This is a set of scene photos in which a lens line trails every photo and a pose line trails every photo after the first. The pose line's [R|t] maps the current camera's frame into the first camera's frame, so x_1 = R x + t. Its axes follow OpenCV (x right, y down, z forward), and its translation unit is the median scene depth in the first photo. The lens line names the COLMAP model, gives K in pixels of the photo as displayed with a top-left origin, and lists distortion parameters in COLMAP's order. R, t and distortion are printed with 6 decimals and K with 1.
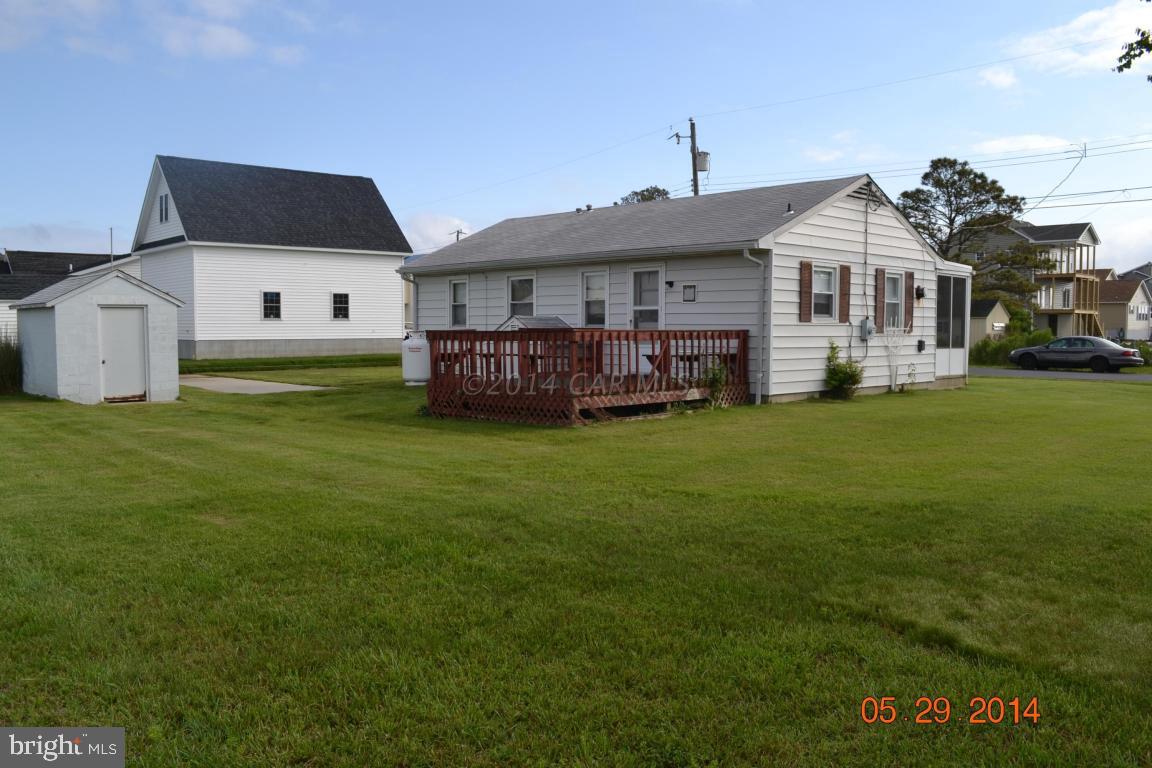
lens RADIAL K [[920.1, 0, 576.0], [0, 920.1, 384.0], [0, 0, 1]] dist [-0.077643, 0.006012]
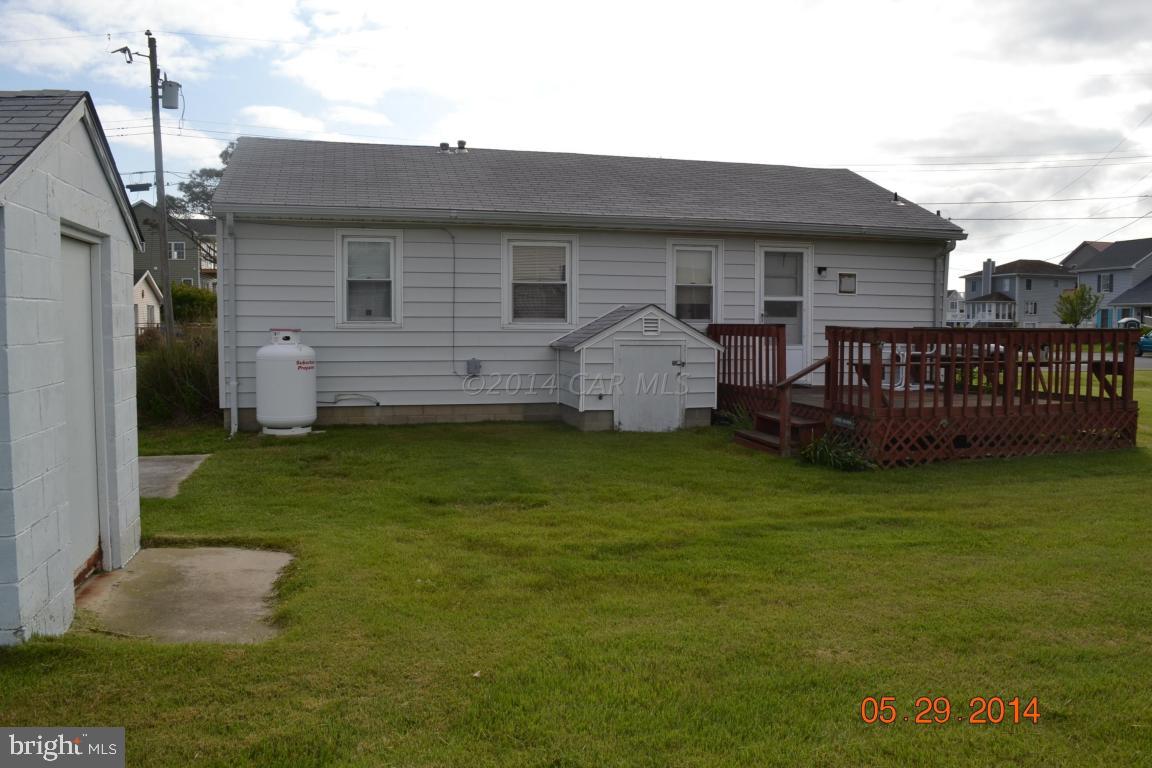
lens RADIAL K [[926.4, 0, 576.0], [0, 926.4, 384.0], [0, 0, 1]] dist [-0.080496, 0.005513]
pose [[0.496324, -0.053986, 0.866457, -0.706975], [0.049990, 0.998186, 0.033558, -0.046573], [-0.866697, 0.026658, 0.498123, 0.779396]]
